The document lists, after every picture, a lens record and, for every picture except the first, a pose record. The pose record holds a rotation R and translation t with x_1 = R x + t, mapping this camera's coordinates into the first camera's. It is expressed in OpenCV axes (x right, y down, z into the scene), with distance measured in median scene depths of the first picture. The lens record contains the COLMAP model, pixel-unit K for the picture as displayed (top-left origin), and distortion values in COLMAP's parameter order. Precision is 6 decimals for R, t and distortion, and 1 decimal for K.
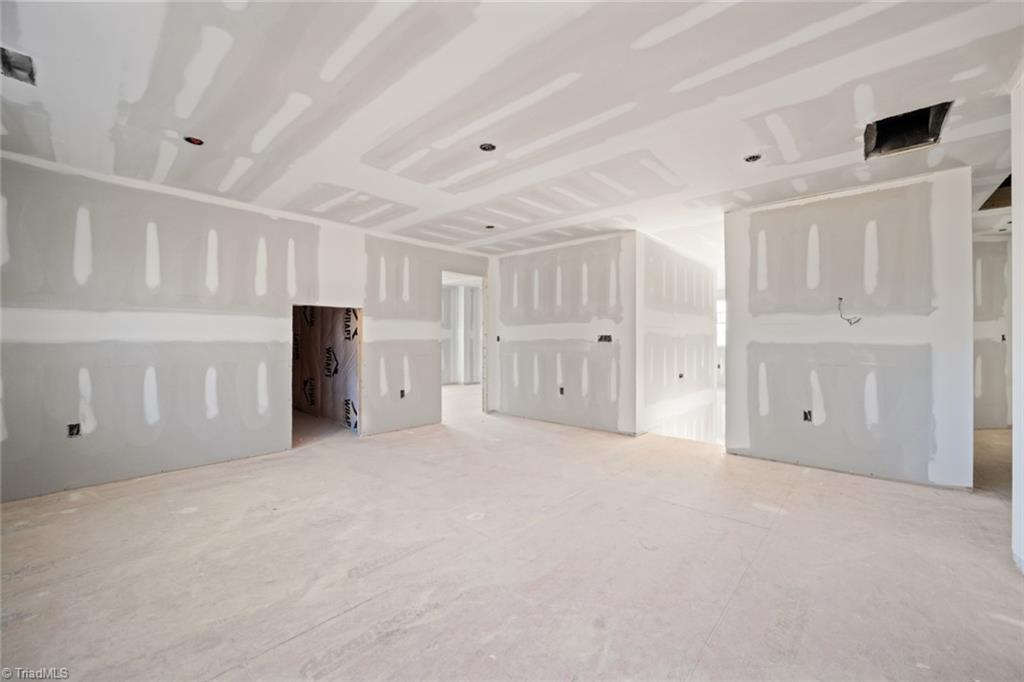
lens RADIAL K [[400.1, 0, 520.3], [0, 400.1, 340.6], [0, 0, 1]] dist [-0.033840, 0.004833]
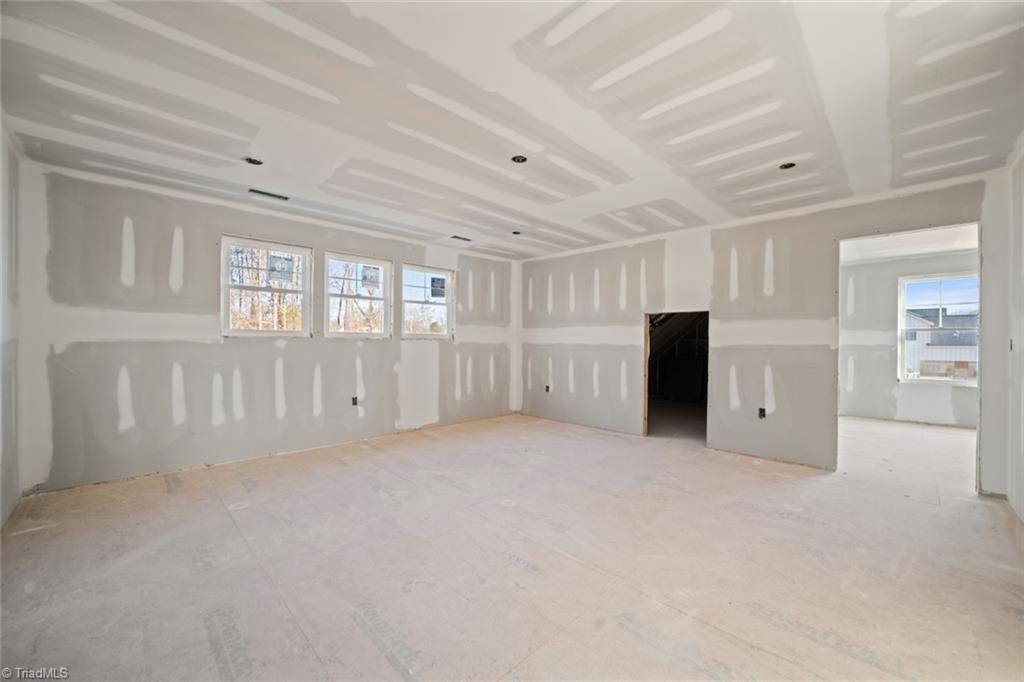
lens RADIAL K [[400.1, 0, 521.3], [0, 400.1, 340.6], [0, 0, 1]] dist [-0.033840, 0.004833]
pose [[-0.048024, -0.004923, -0.998834, 0.668773], [-0.011370, 0.999926, -0.004381, -0.001775], [0.998781, 0.011147, -0.048076, 0.732466]]
